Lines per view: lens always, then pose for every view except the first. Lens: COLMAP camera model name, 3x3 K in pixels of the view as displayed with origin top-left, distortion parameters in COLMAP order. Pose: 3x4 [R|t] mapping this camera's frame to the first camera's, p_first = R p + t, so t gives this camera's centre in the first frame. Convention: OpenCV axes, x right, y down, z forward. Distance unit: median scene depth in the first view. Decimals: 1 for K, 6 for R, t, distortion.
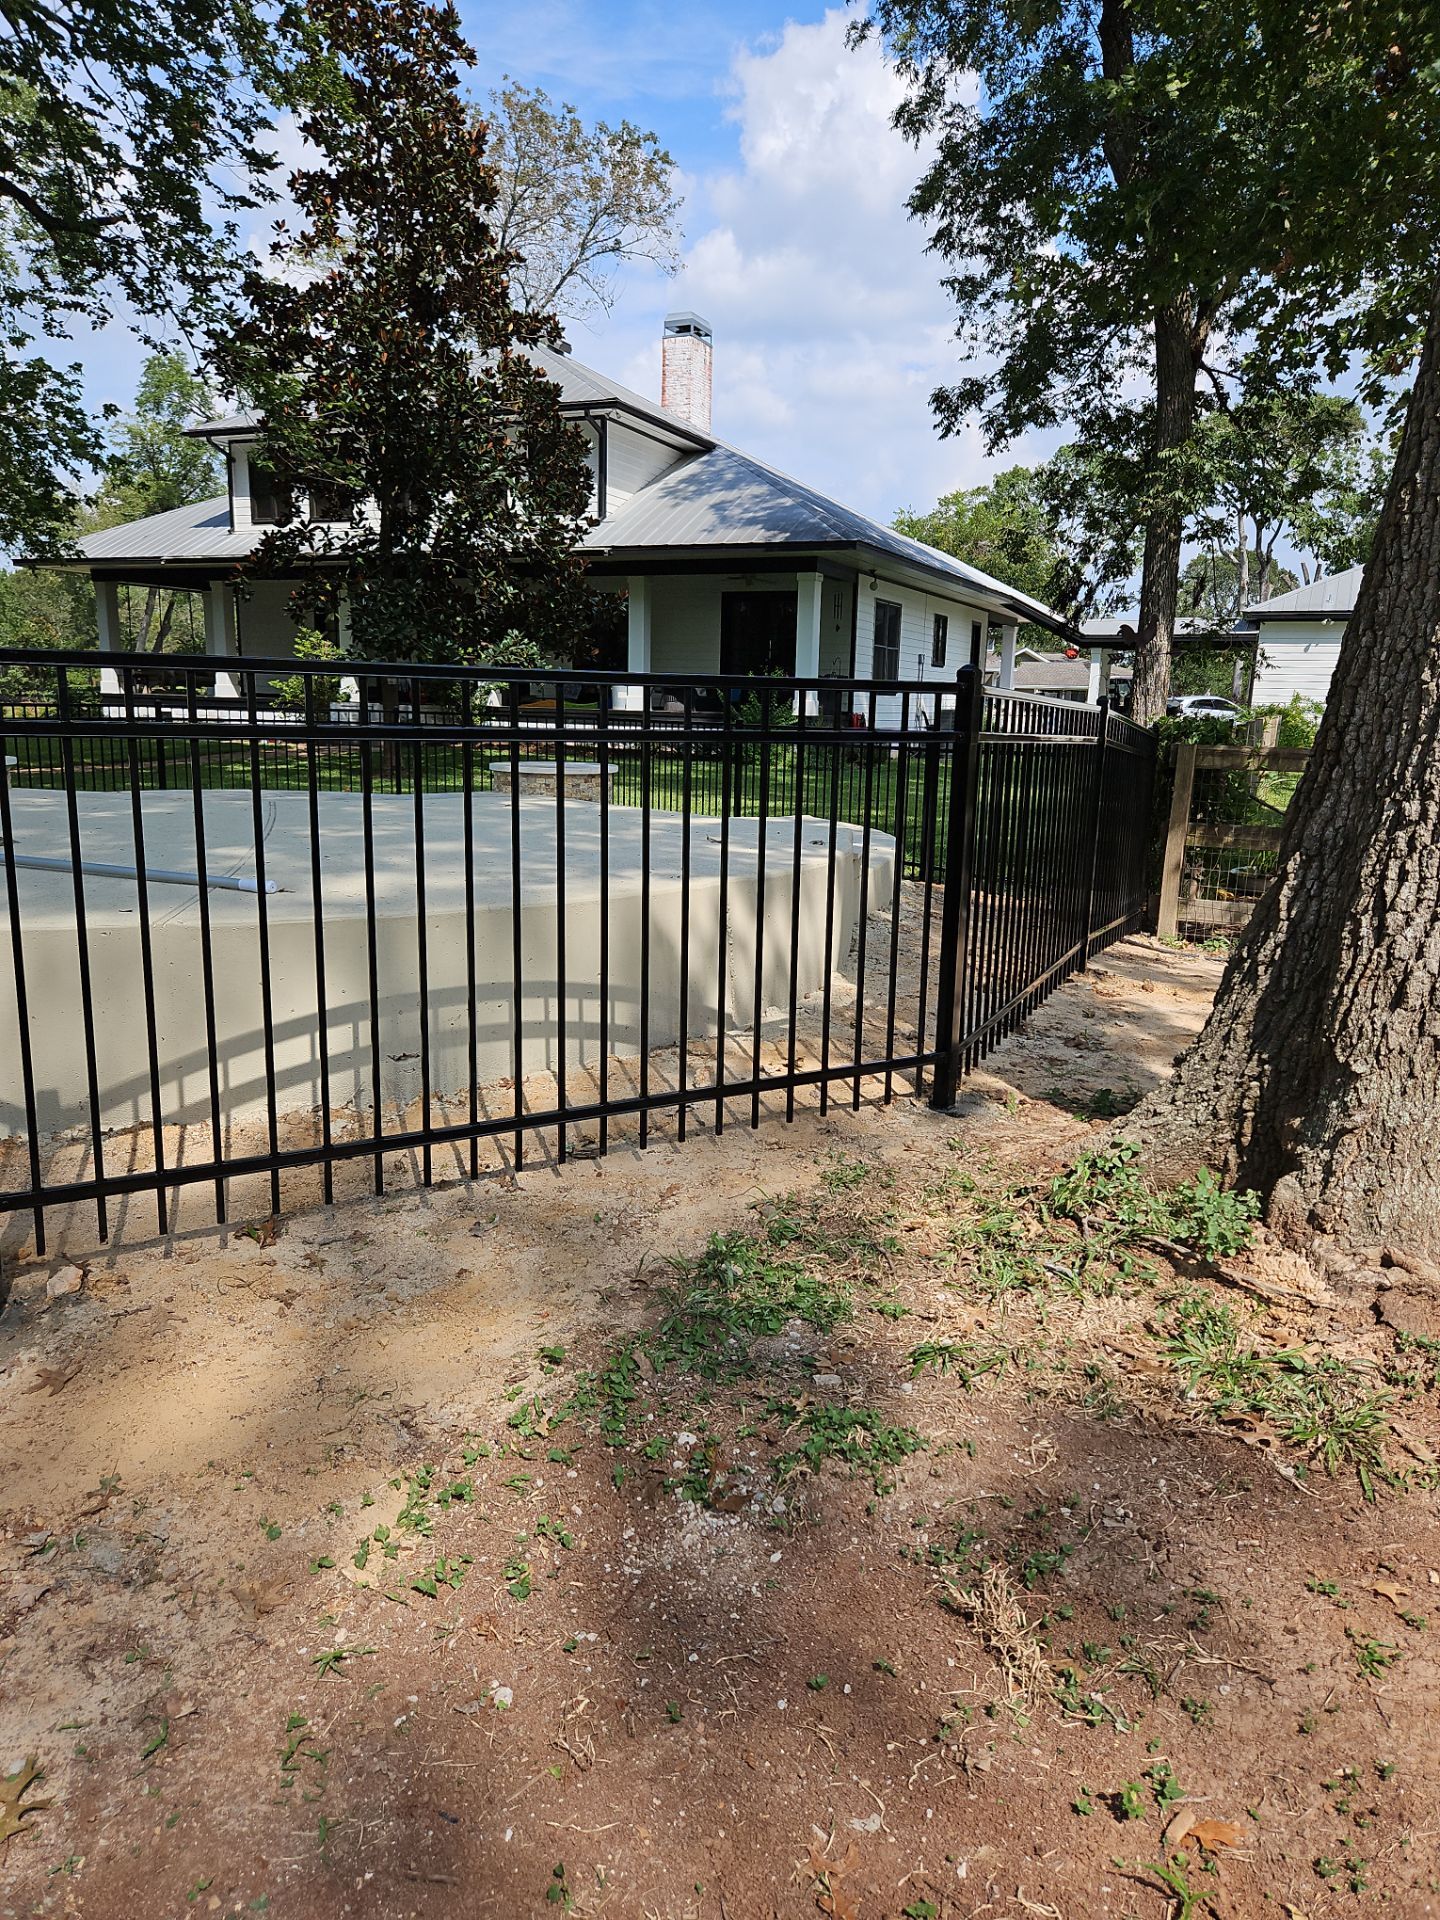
lens RADIAL K [[1286.7, 0, 716.7], [0, 1286.7, 964.8], [0, 0, 1]] dist [0.064724, -0.058235]
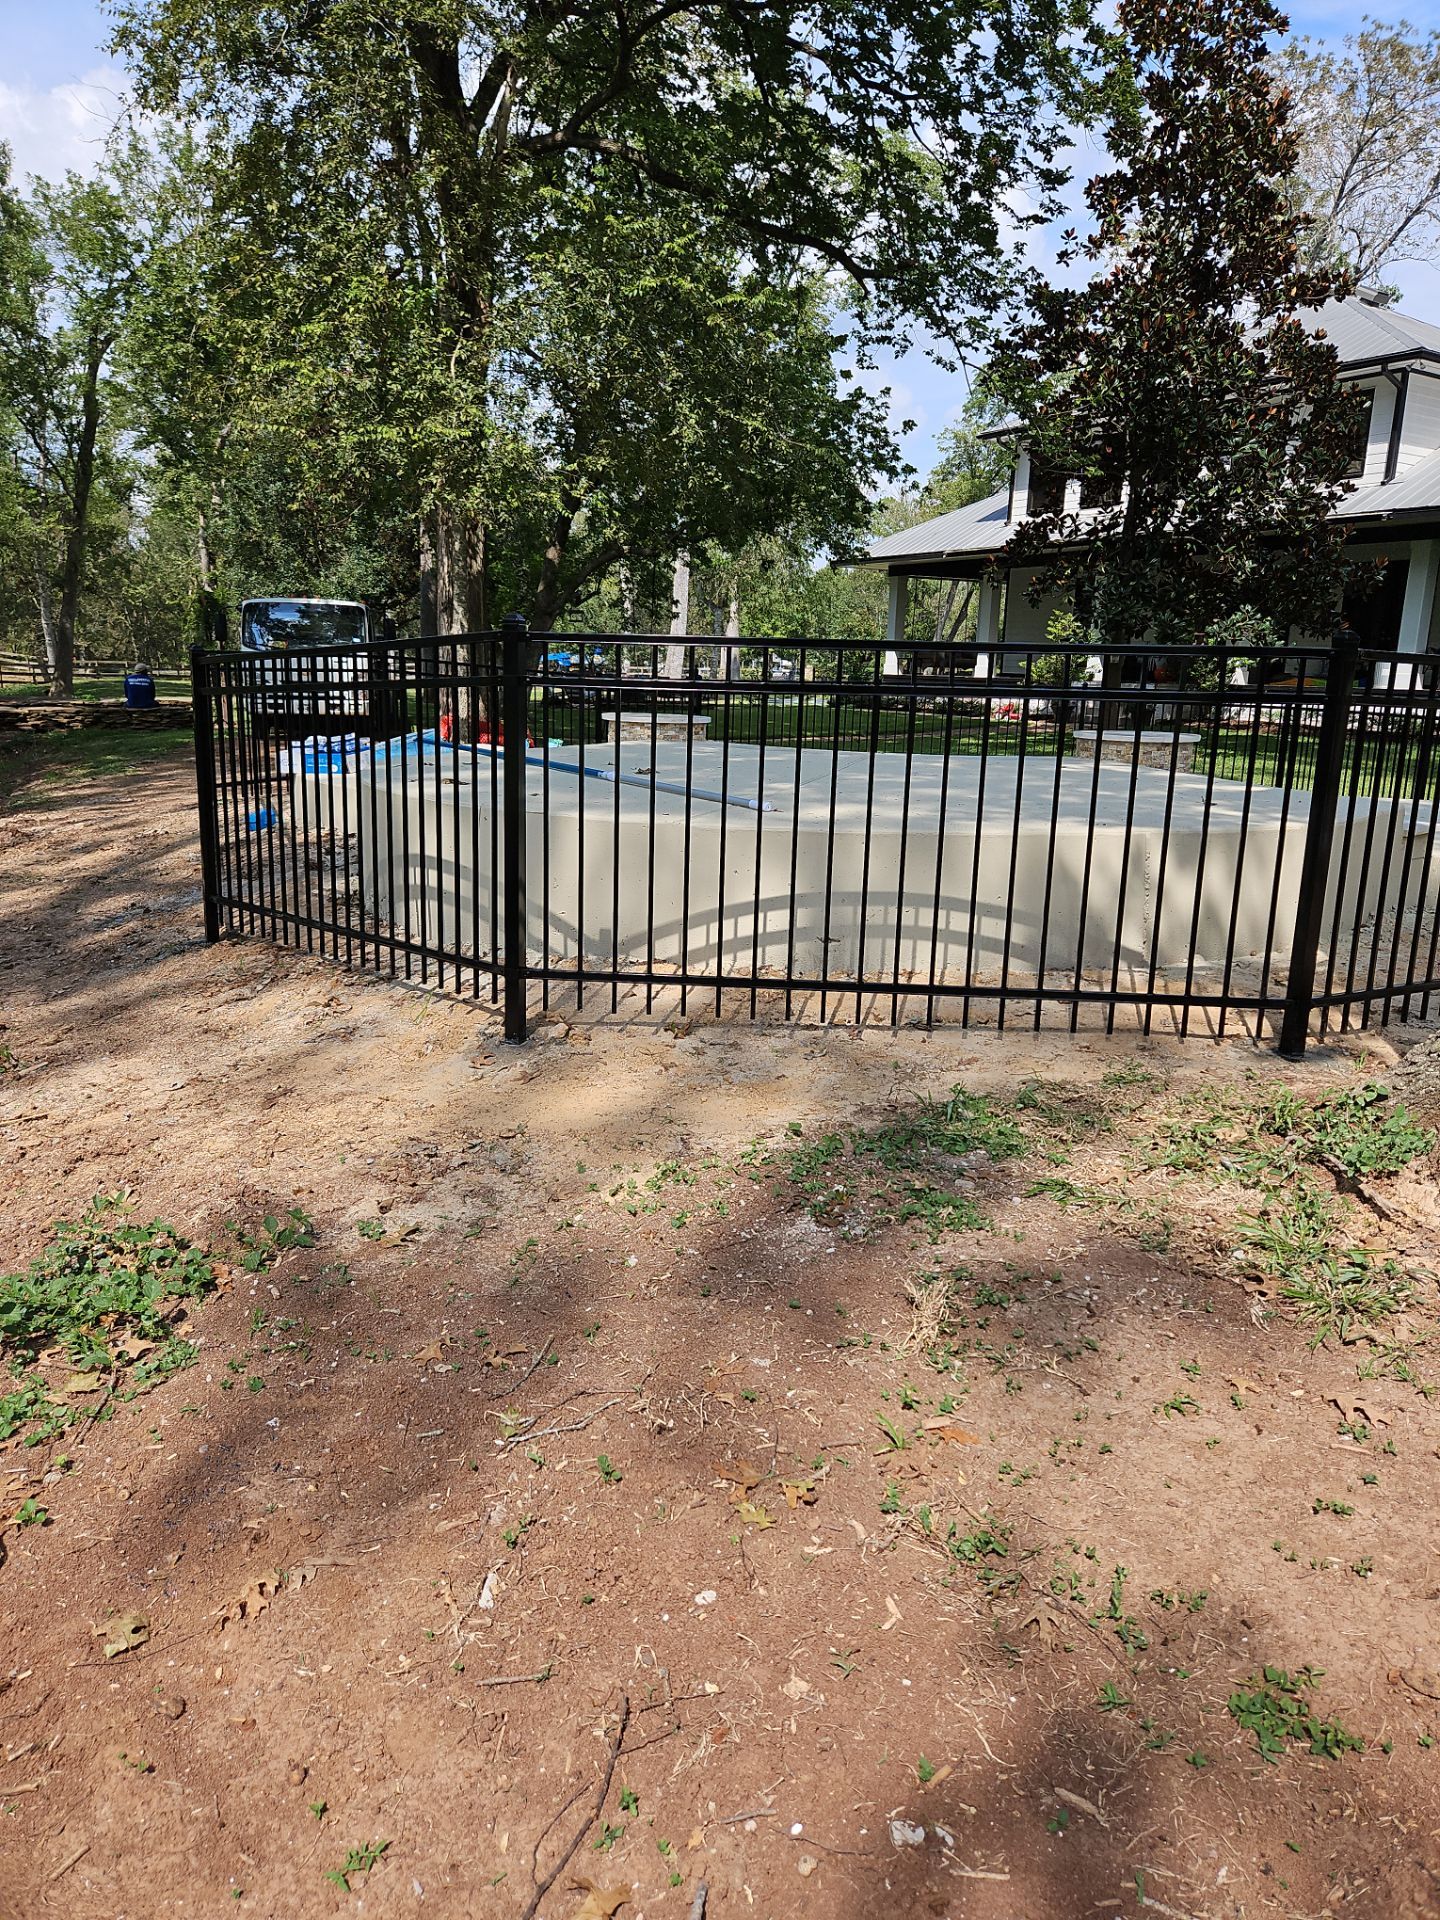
lens RADIAL K [[1303.3, 0, 722.5], [0, 1303.3, 969.4], [0, 0, 1]] dist [0.056784, -0.053942]
pose [[0.824485, 0.126994, -0.551450, 0.102451], [-0.119440, 0.991593, 0.049777, 0.012109], [0.553135, 0.024825, 0.832722, -0.042192]]
